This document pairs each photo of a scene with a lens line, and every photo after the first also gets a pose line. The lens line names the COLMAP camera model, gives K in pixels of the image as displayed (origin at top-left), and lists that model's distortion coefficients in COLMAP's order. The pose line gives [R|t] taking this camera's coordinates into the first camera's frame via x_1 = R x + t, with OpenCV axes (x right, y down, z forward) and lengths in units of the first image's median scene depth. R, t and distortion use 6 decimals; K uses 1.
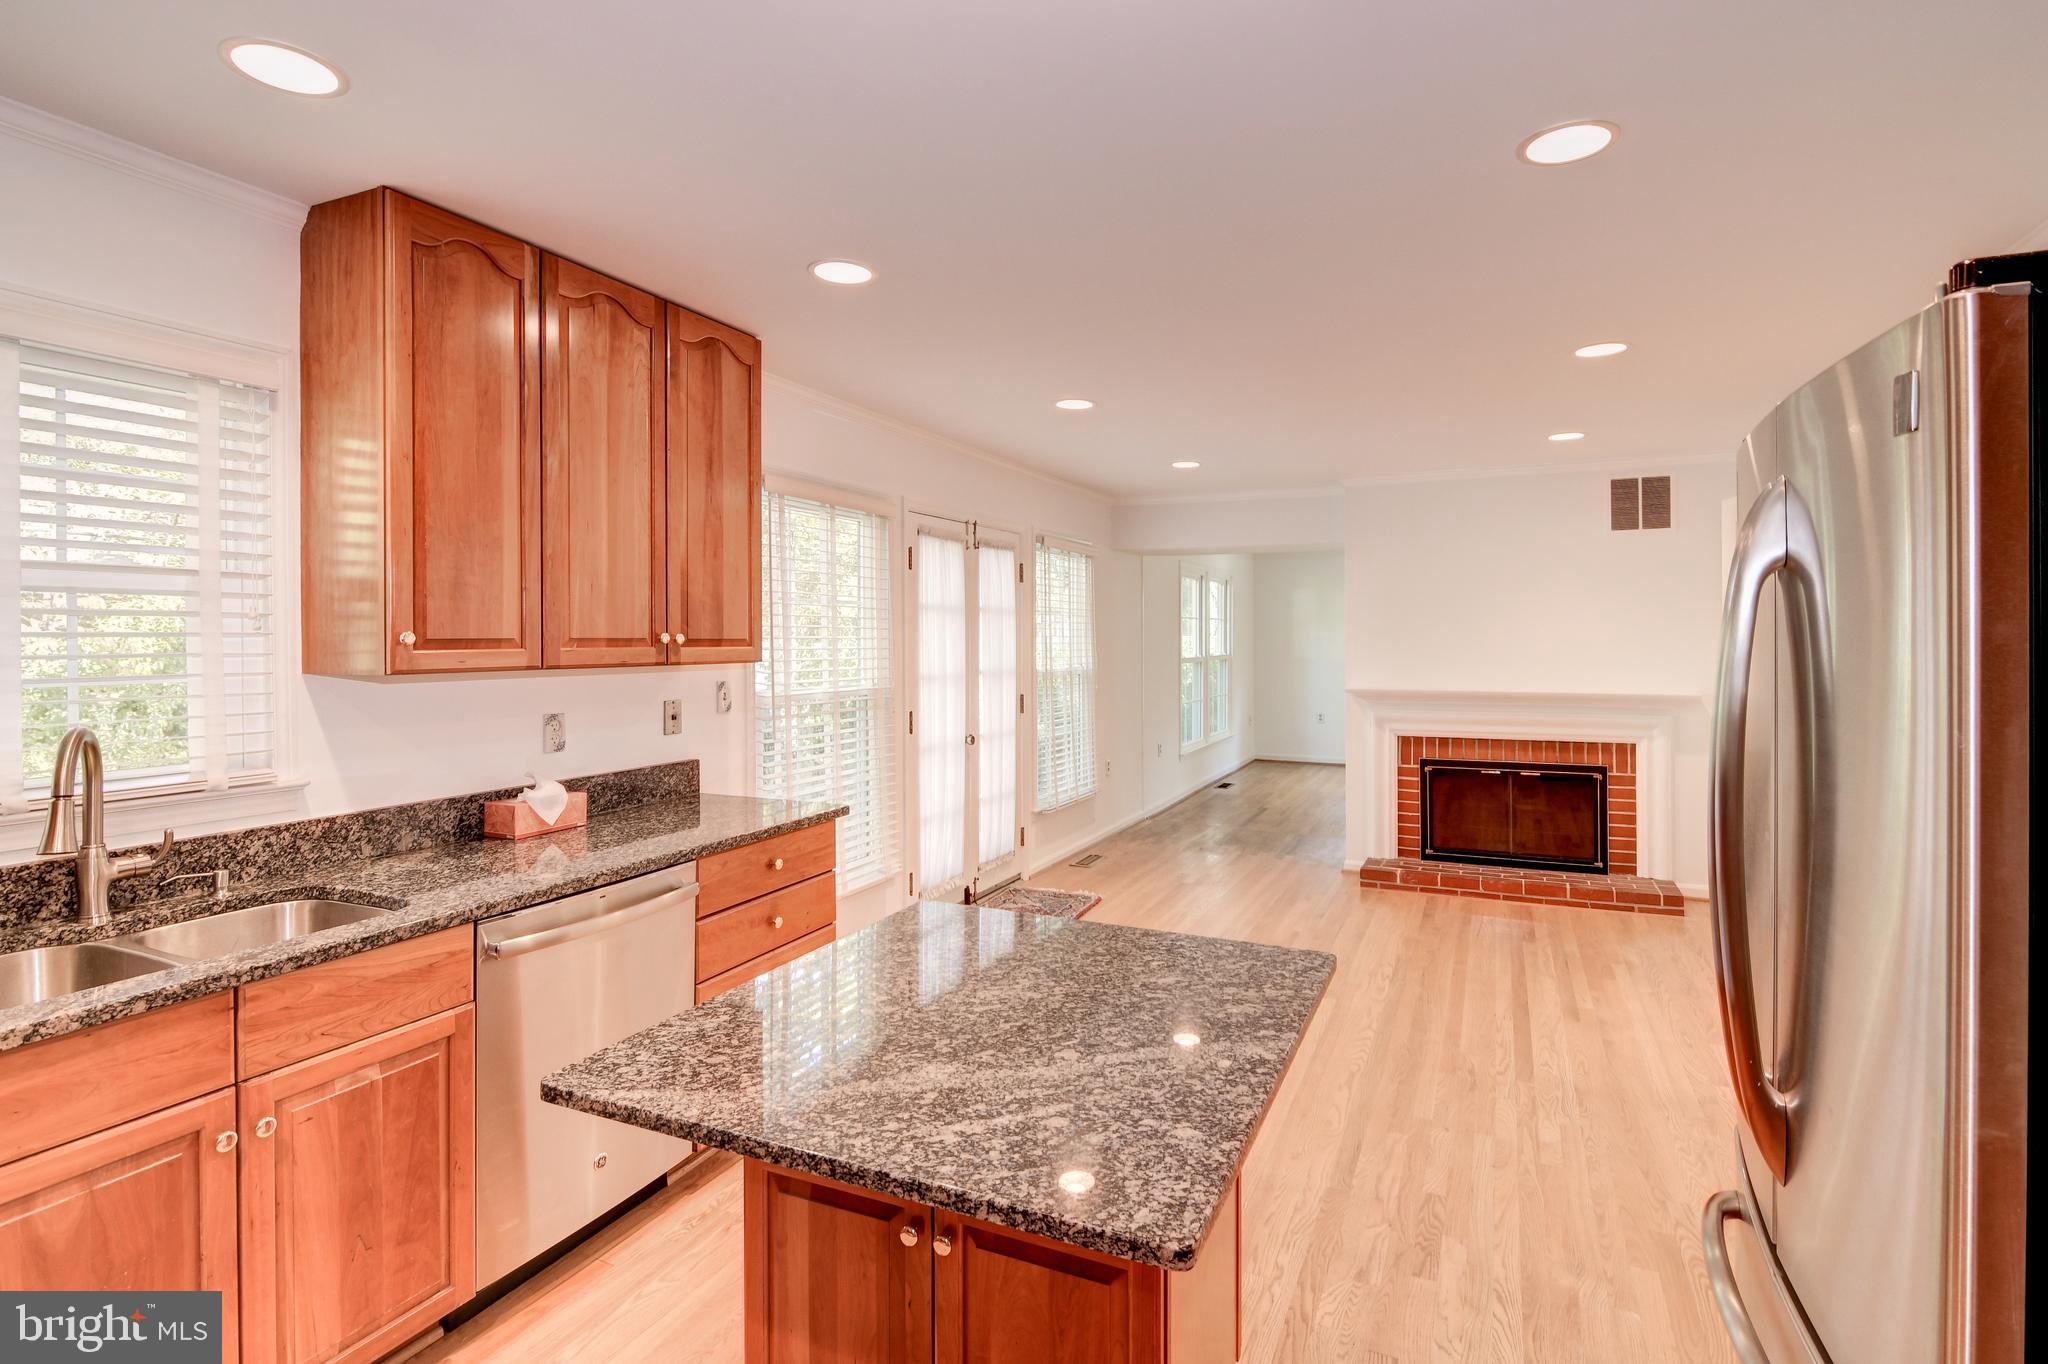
lens RADIAL K [[997.7, 0, 1033.1], [0, 997.7, 636.5], [0, 0, 1]] dist [-0.002852, -0.000988]
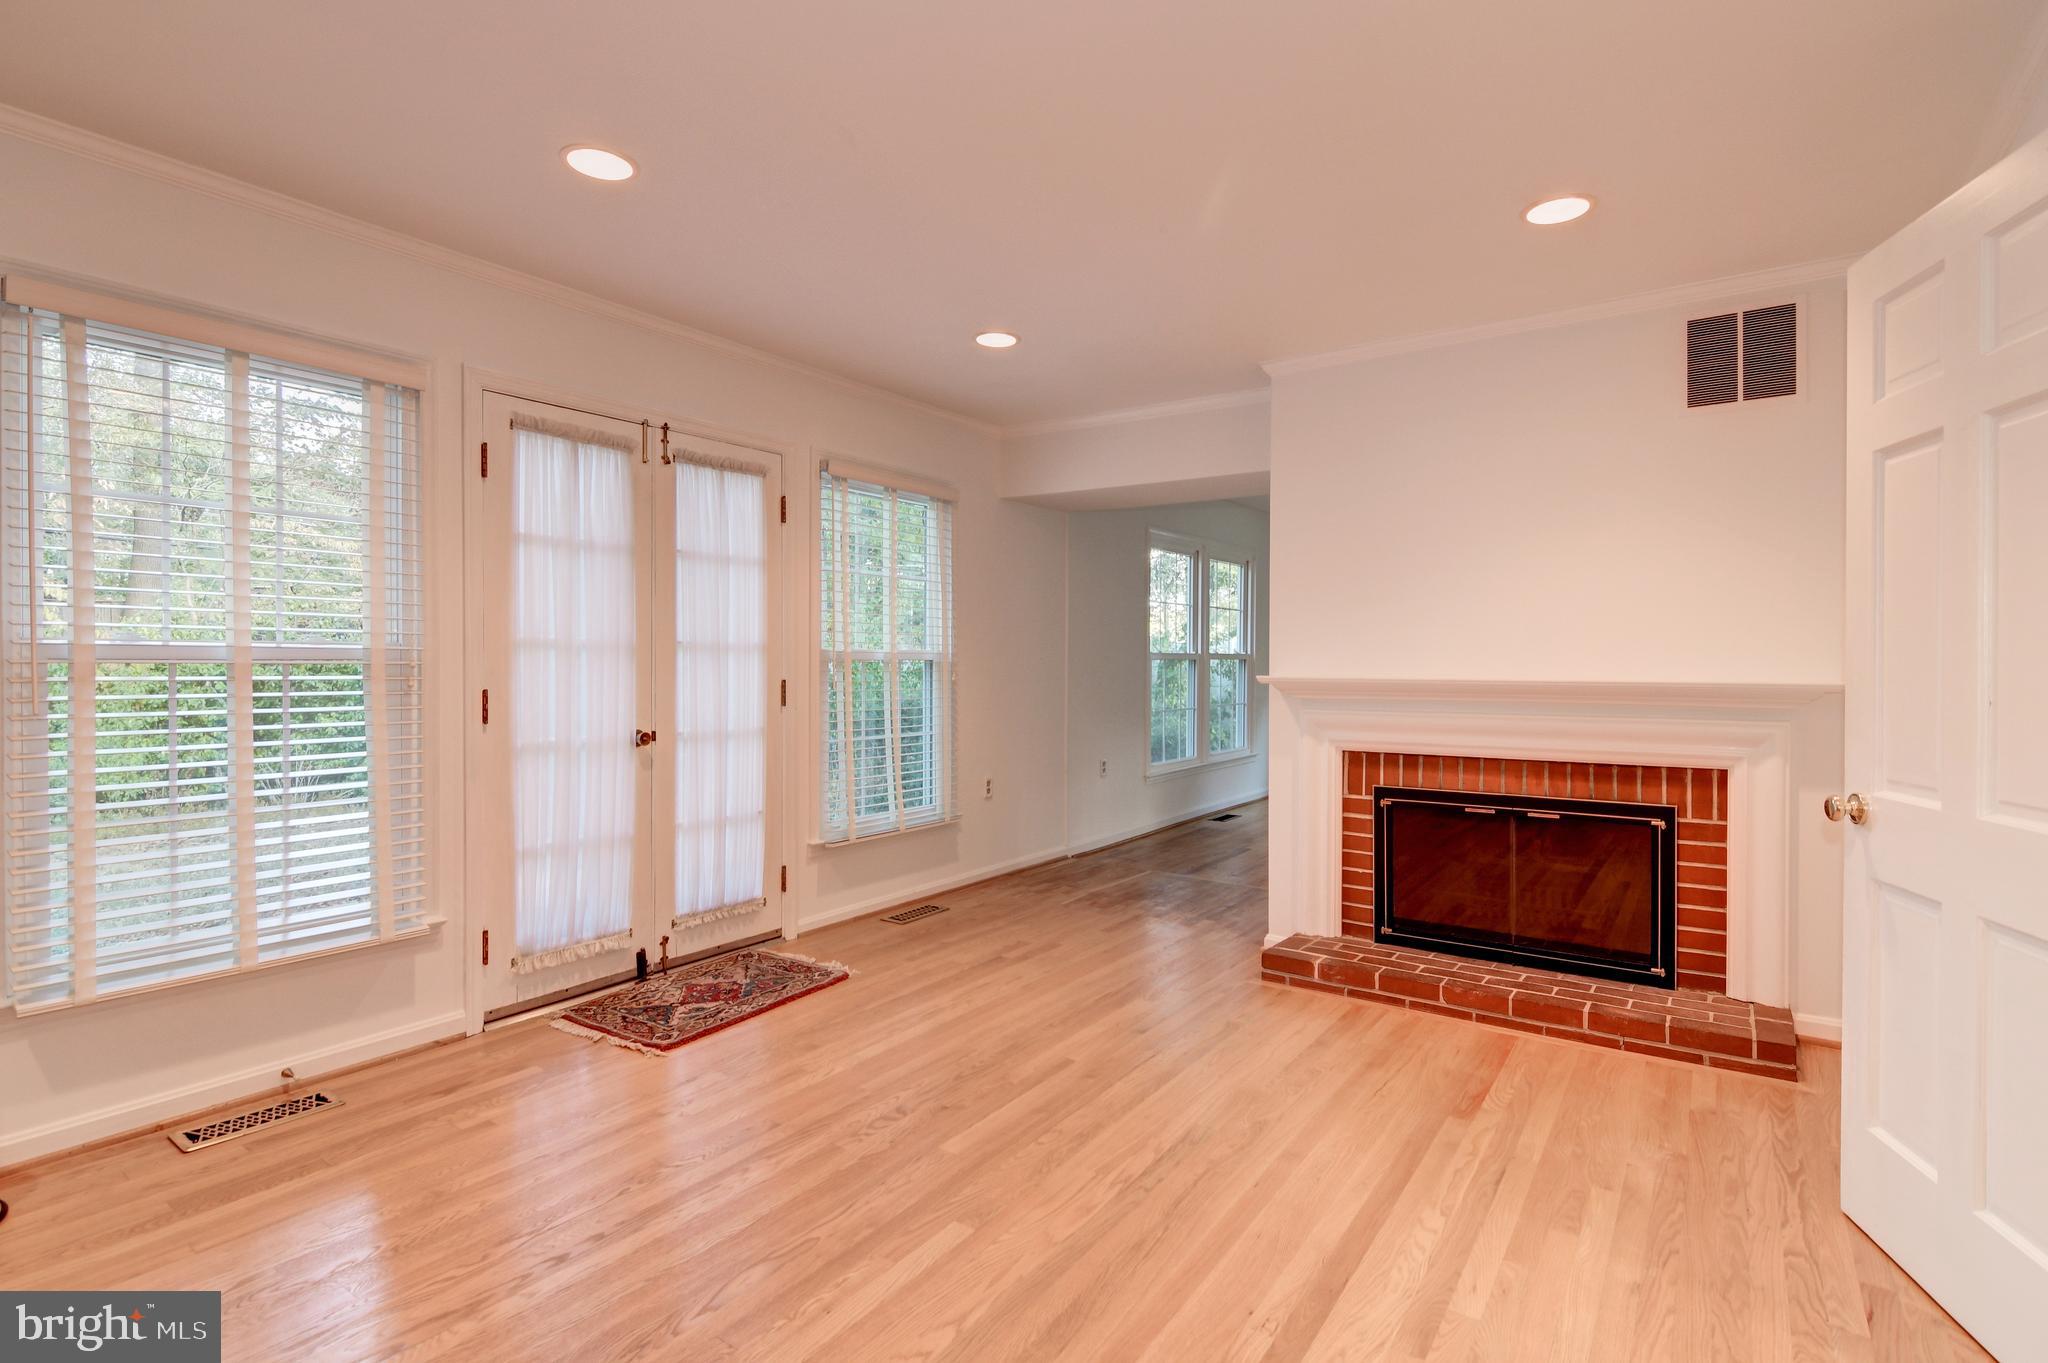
lens RADIAL K [[985.7, 0, 1027.9], [0, 985.7, 673.1], [0, 0, 1]] dist [-0.000890, -0.000663]
pose [[0.983386, 0.007684, -0.181365, 0.303076], [-0.005613, 0.999913, 0.011928, 0.045966], [0.181441, -0.010711, 0.983344, 0.355269]]
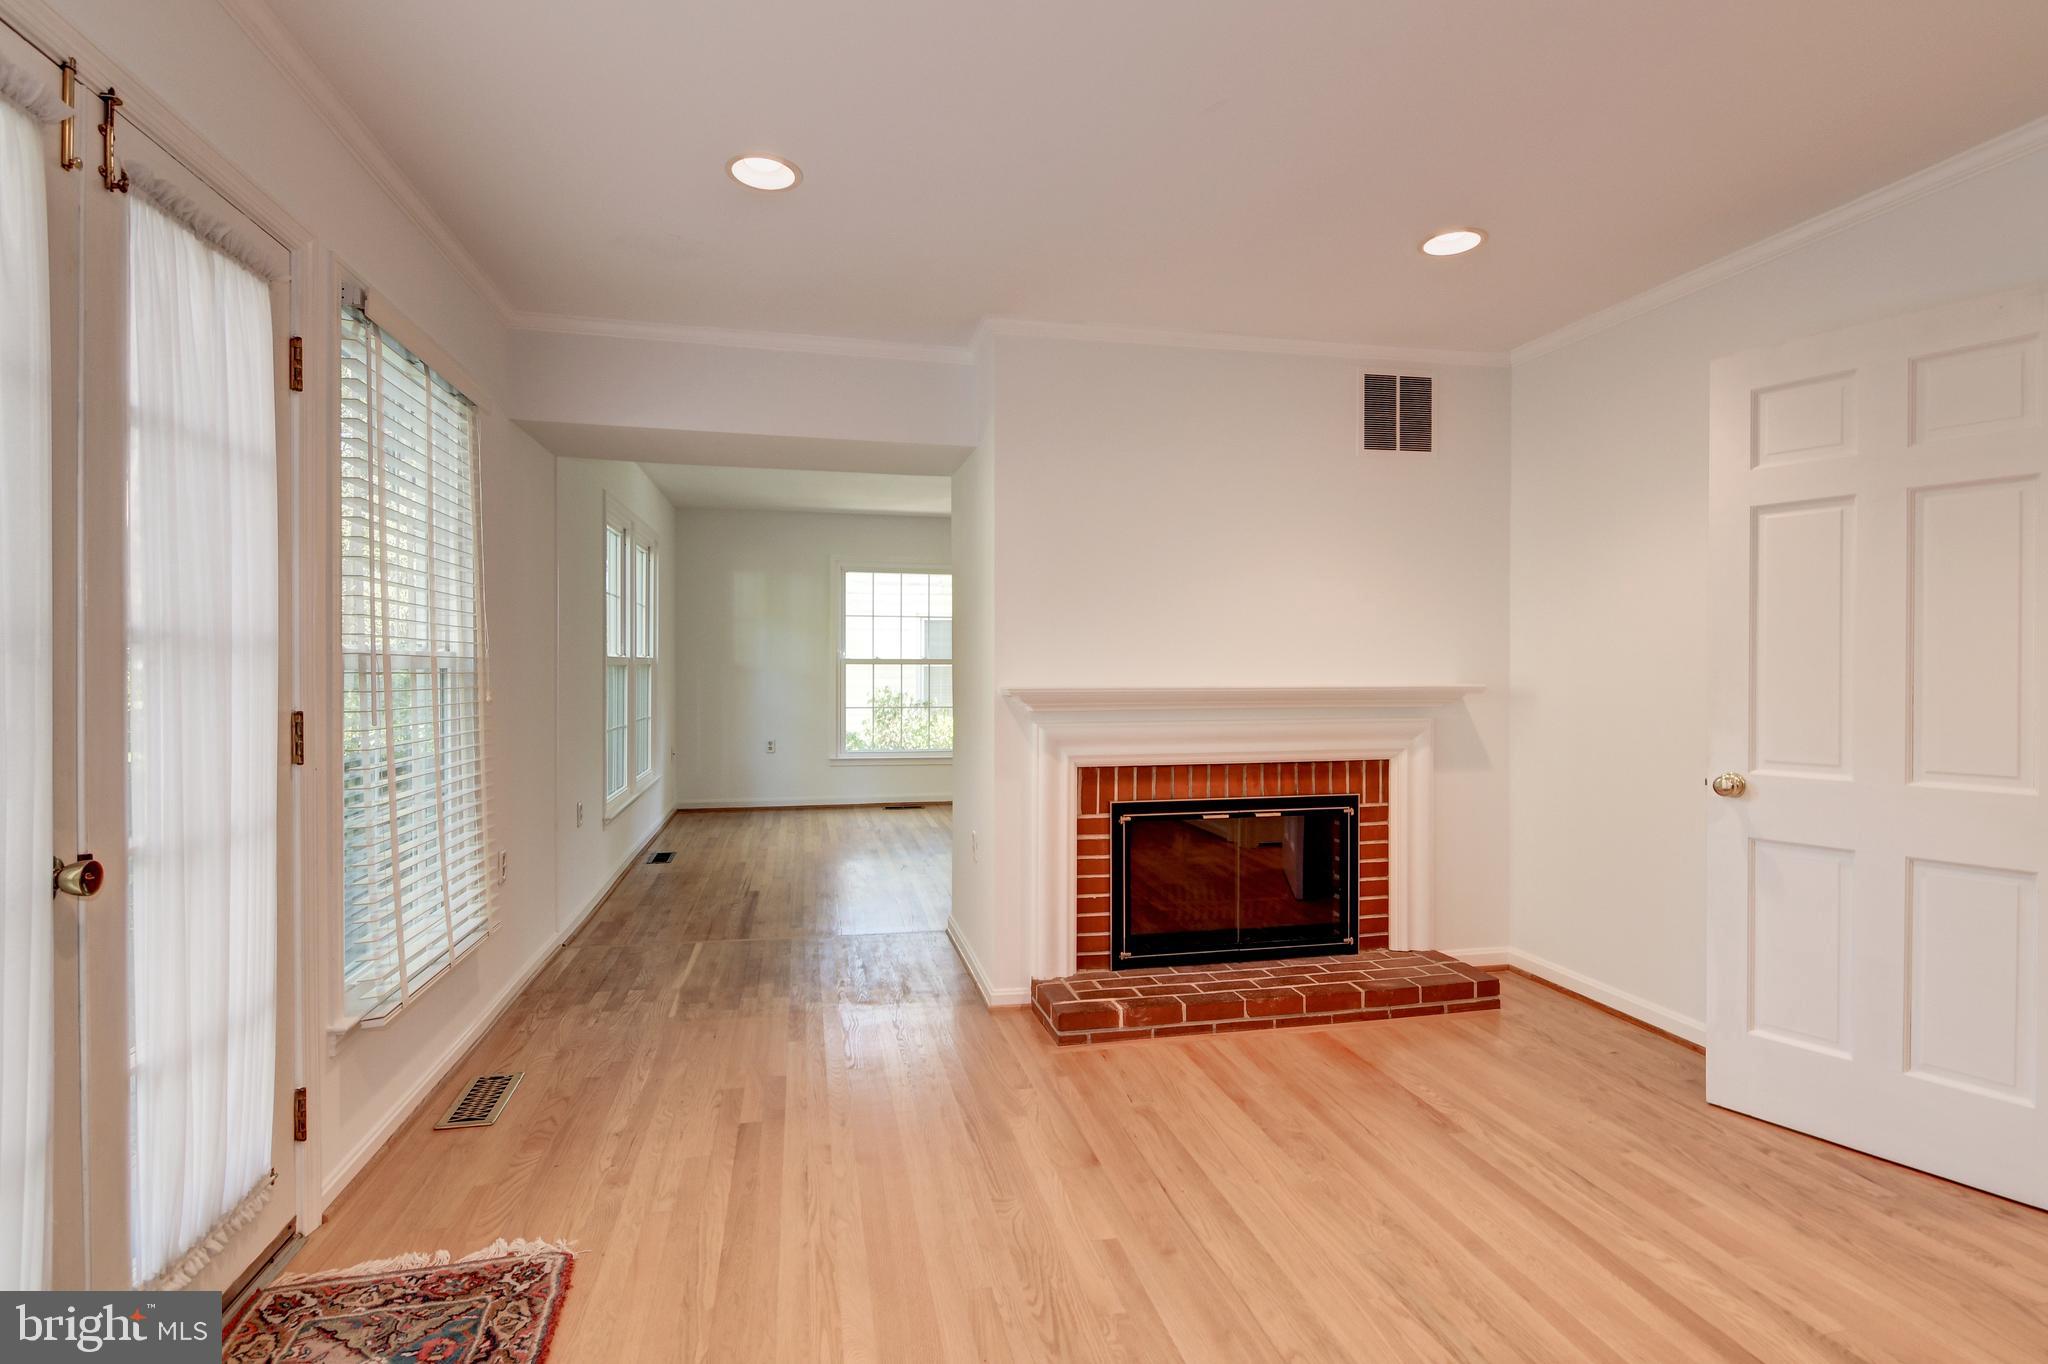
lens RADIAL K [[982.7, 0, 1005.6], [0, 982.7, 677.5], [0, 0, 1]] dist [0.023316, -0.023568]
pose [[0.802733, -0.003339, 0.596329, -0.019816], [-0.001676, 0.999968, 0.007855, 0.045106], [-0.596336, -0.007305, 0.802701, 0.602654]]
